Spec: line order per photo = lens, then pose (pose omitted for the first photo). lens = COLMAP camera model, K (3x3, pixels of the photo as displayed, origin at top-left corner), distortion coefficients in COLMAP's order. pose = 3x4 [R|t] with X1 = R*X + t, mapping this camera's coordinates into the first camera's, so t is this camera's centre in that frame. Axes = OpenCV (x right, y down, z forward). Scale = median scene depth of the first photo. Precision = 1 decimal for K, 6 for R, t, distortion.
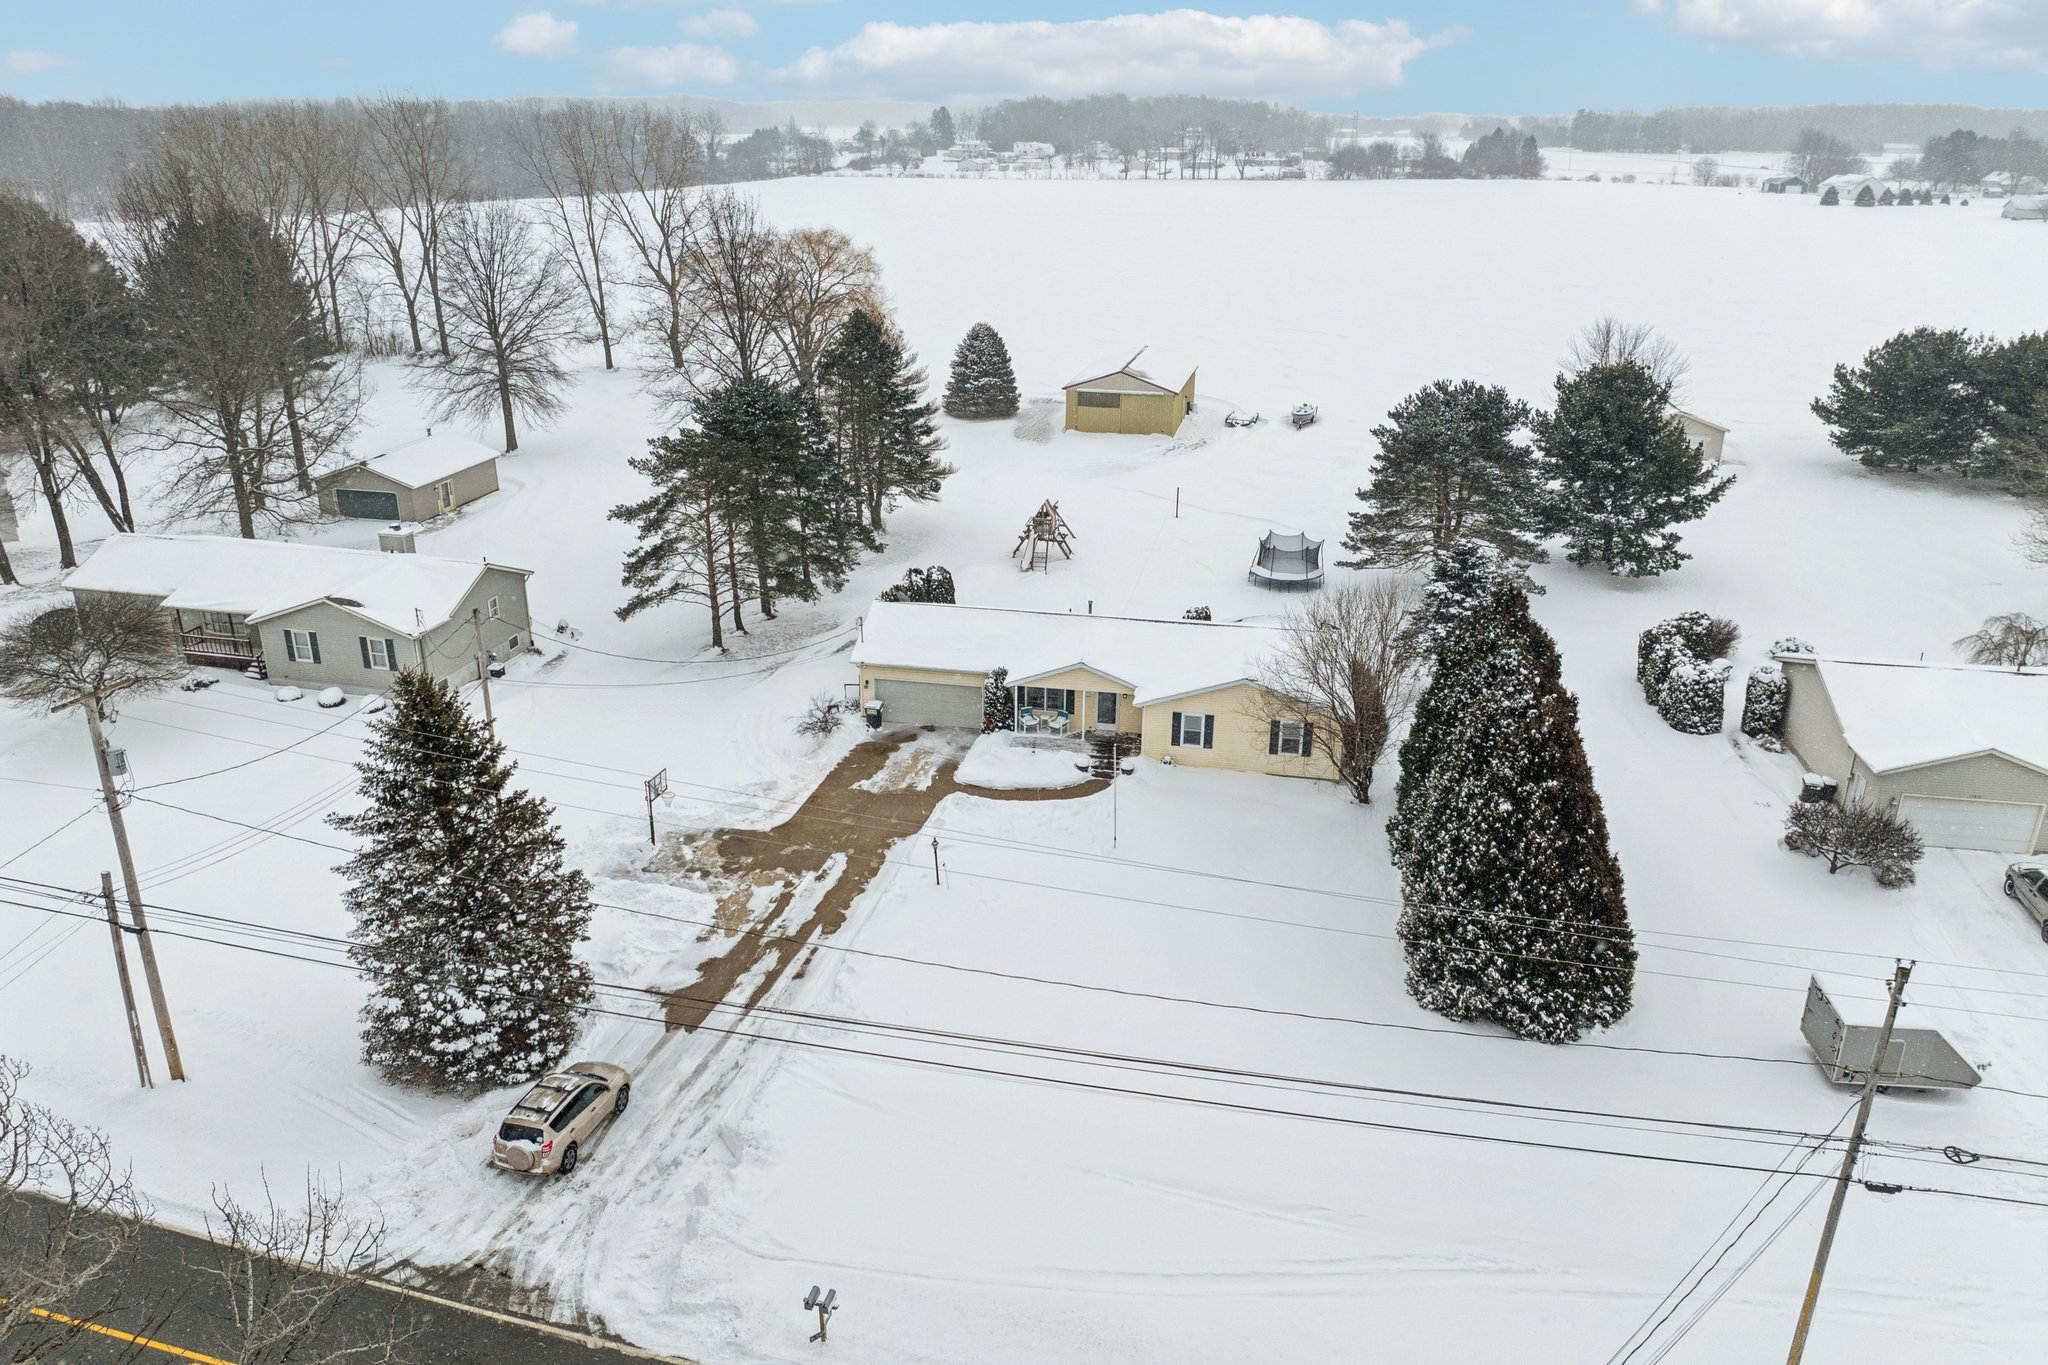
lens RADIAL K [[1448.8, 0, 1012.3], [0, 1448.8, 676.6], [0, 0, 1]] dist [-0.034287, -0.009624]
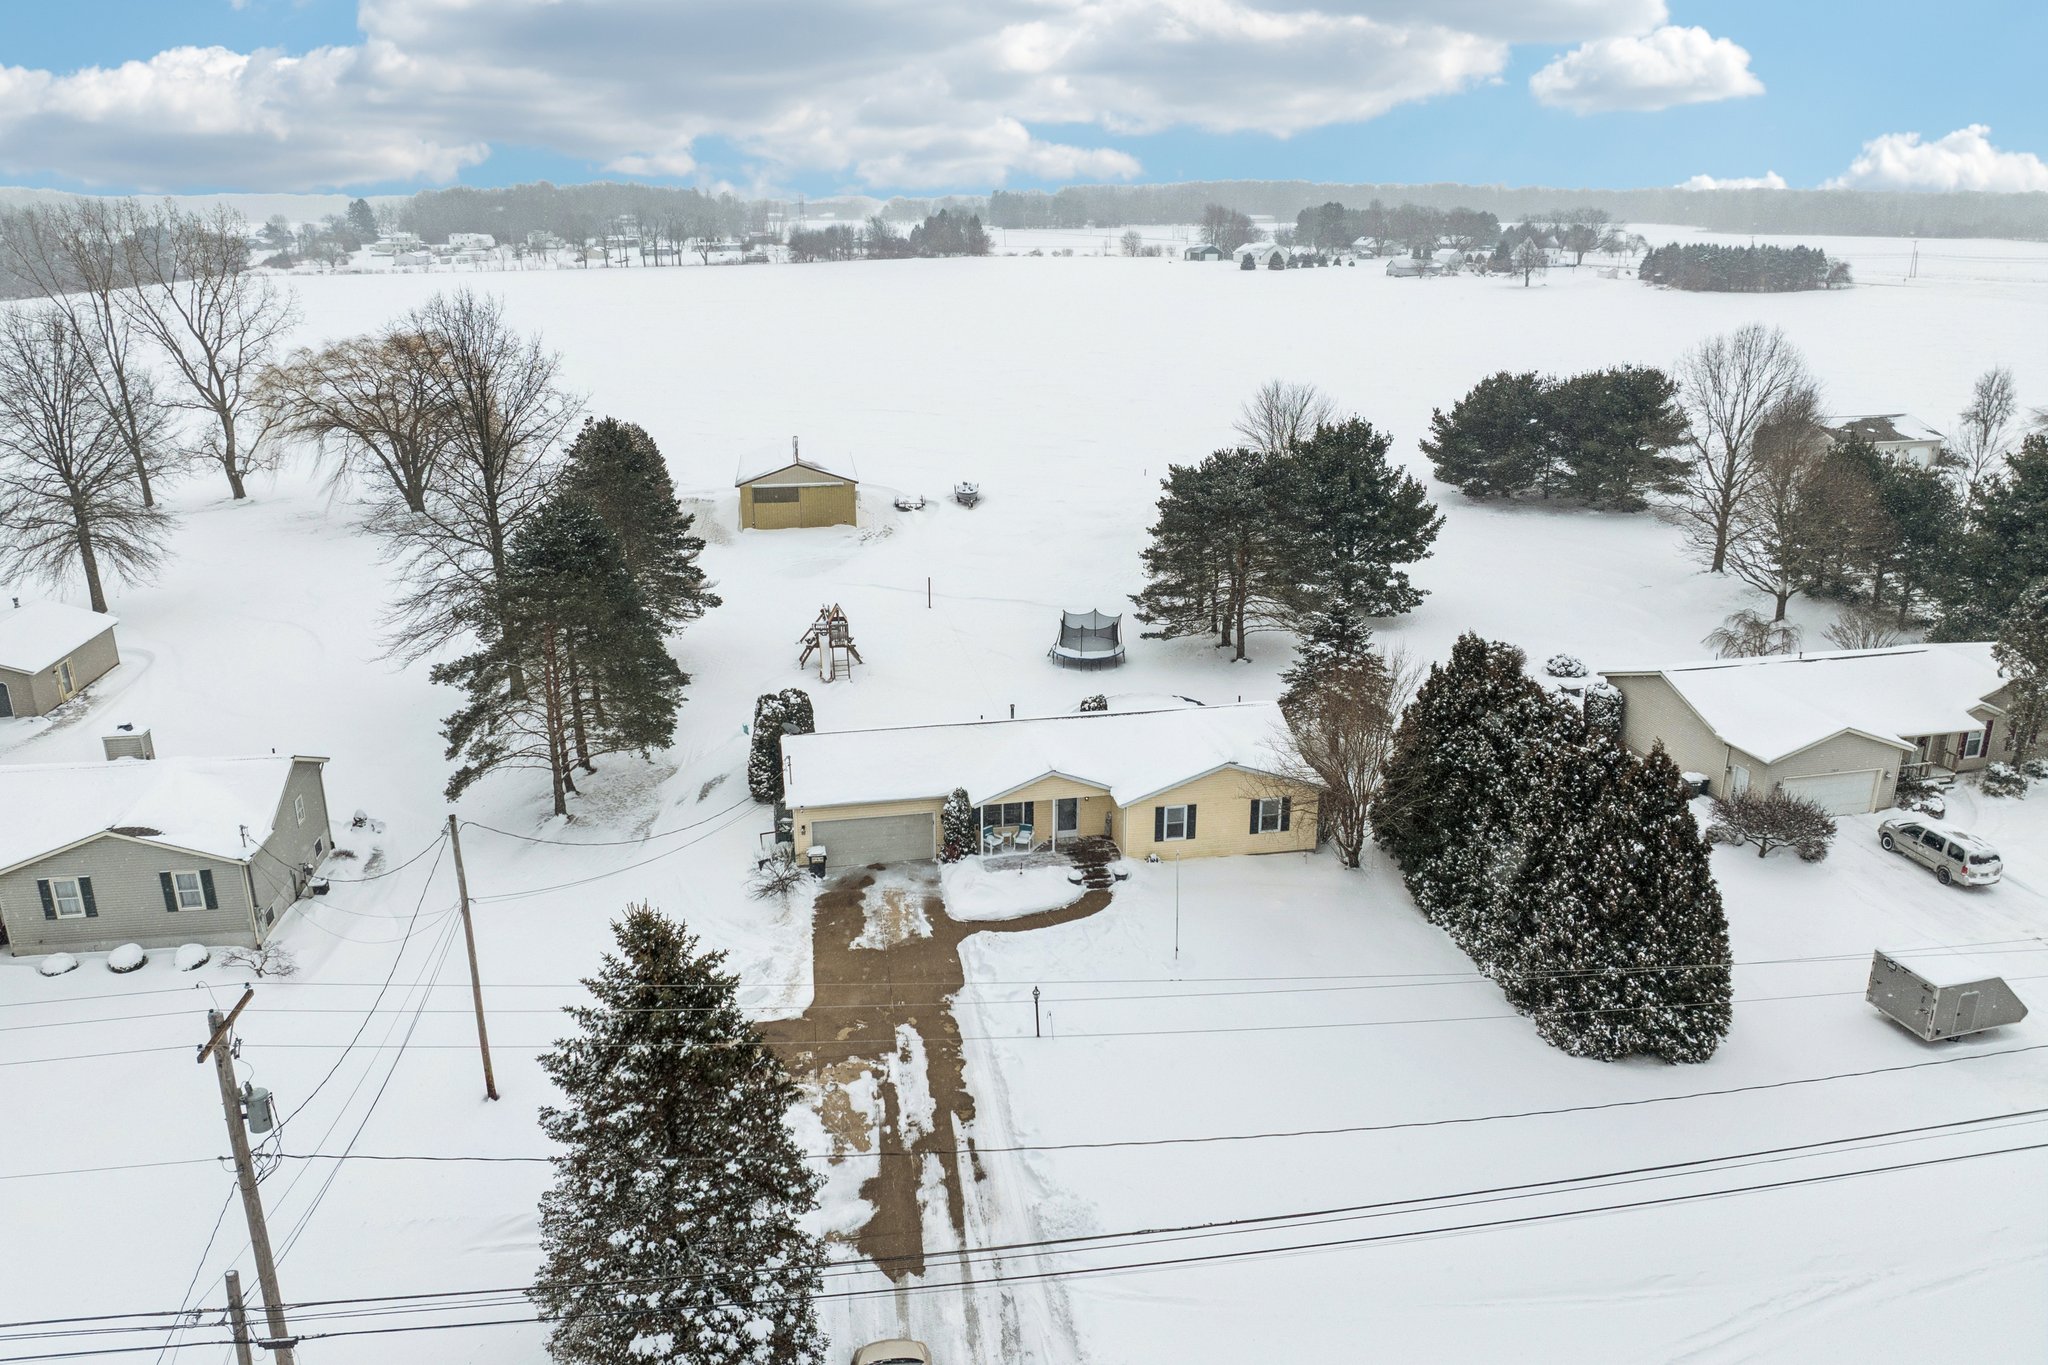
lens RADIAL K [[1448.8, 0, 1012.3], [0, 1448.8, 676.6], [0, 0, 1]] dist [-0.034287, -0.009624]
pose [[0.926637, -0.124269, 0.354825, -0.294352], [0.142961, 0.989364, -0.026846, -0.047352], [-0.347715, 0.075602, 0.934547, 0.115902]]
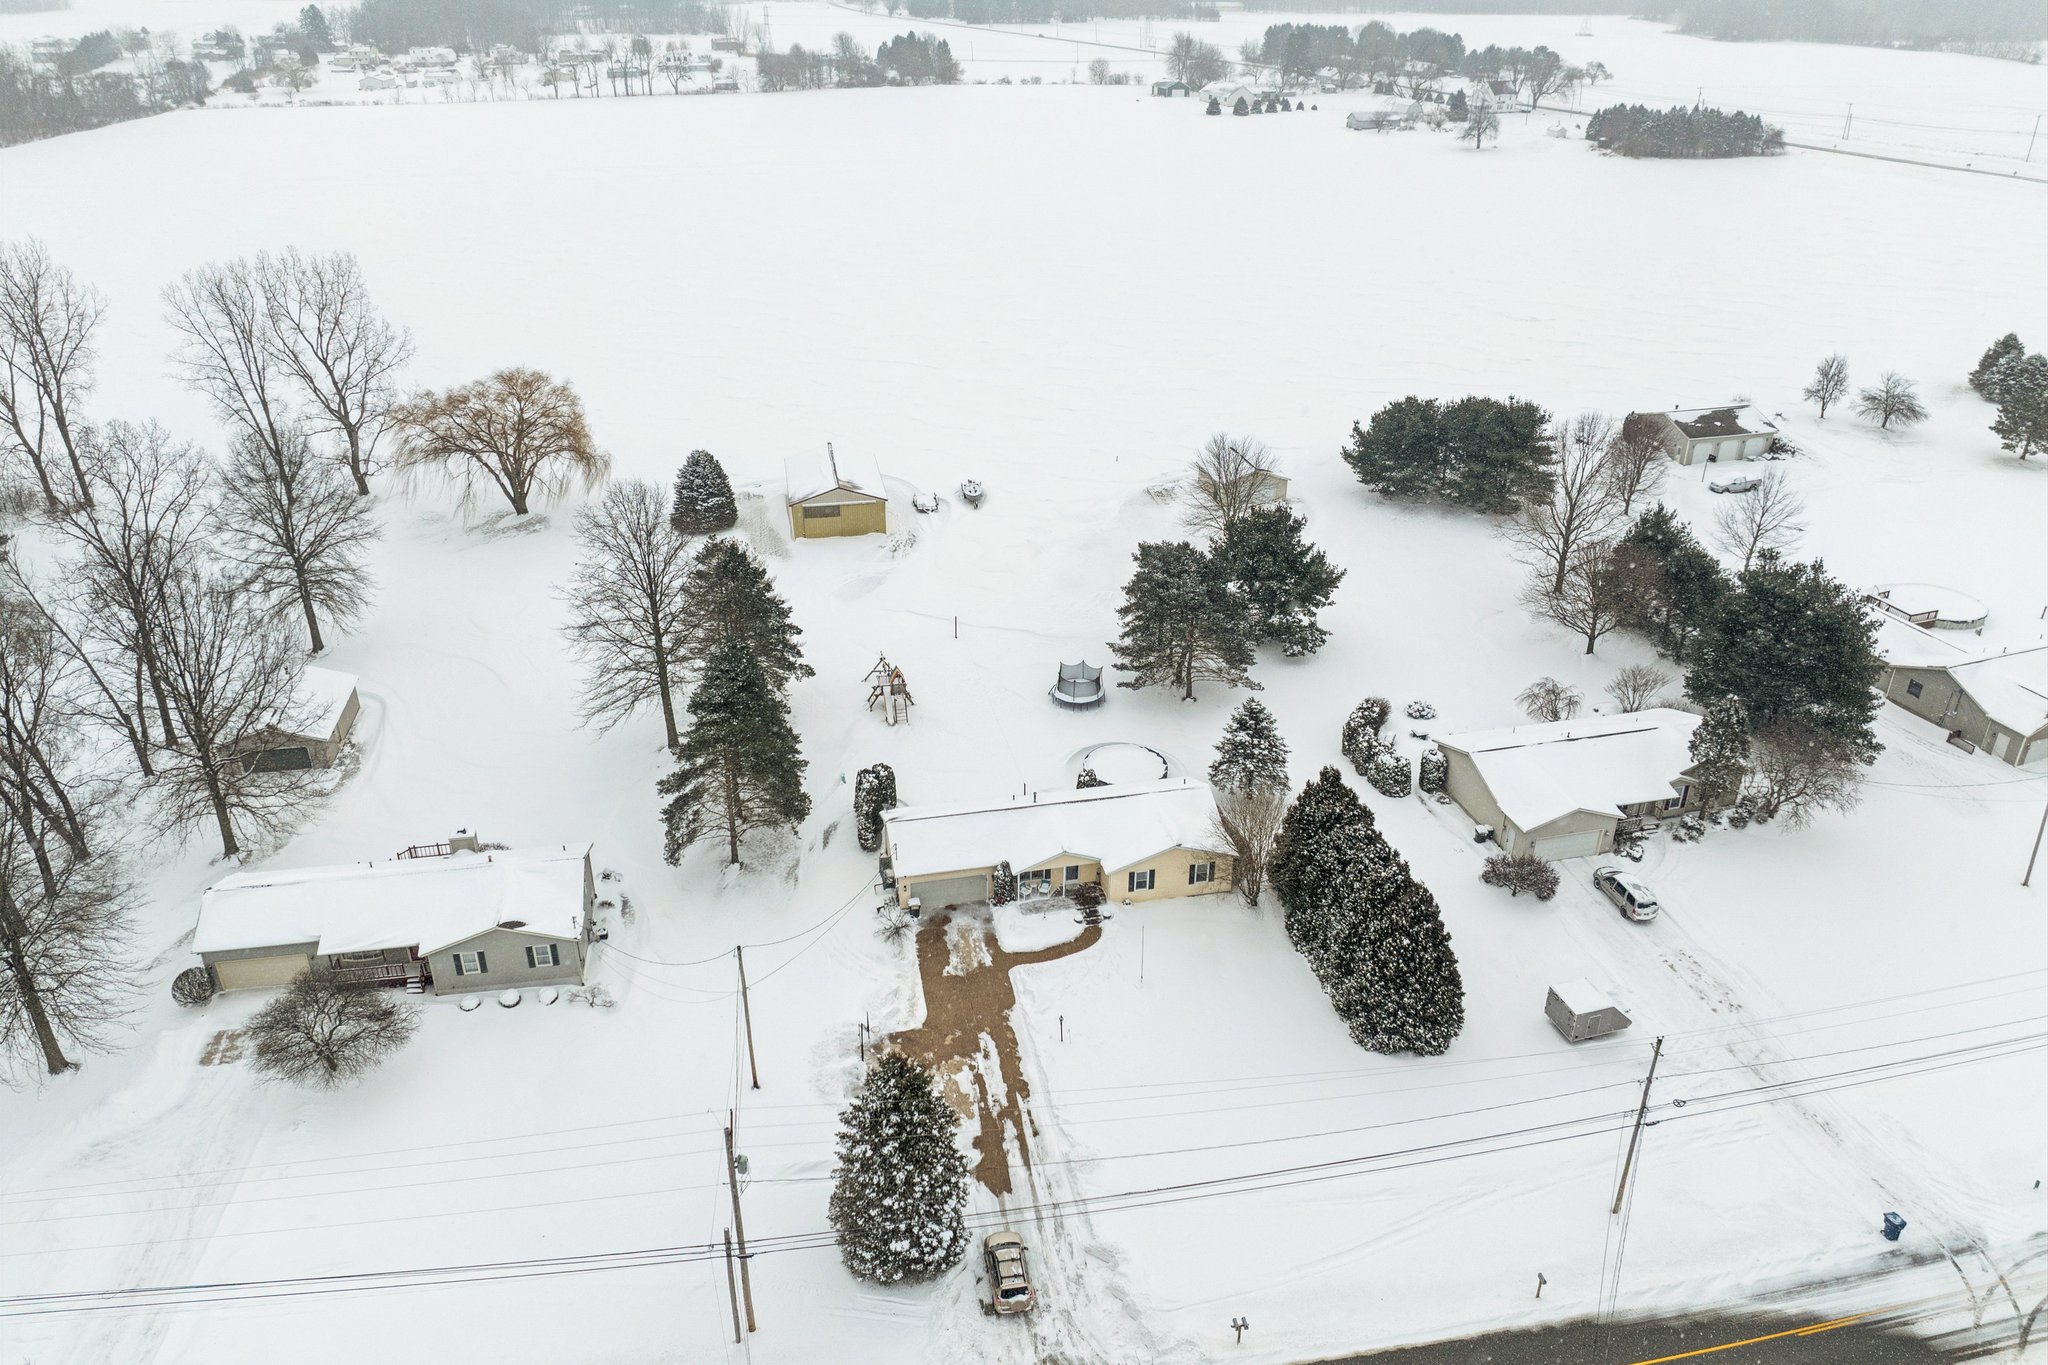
lens RADIAL K [[1439.6, 0, 1014.5], [0, 1439.6, 686.7], [0, 0, 1]] dist [-0.032346, -0.007508]
pose [[0.916001, -0.186382, 0.355253, -0.475349], [0.145836, 0.979645, 0.137938, -0.373311], [-0.373731, -0.074543, 0.924537, -0.323014]]
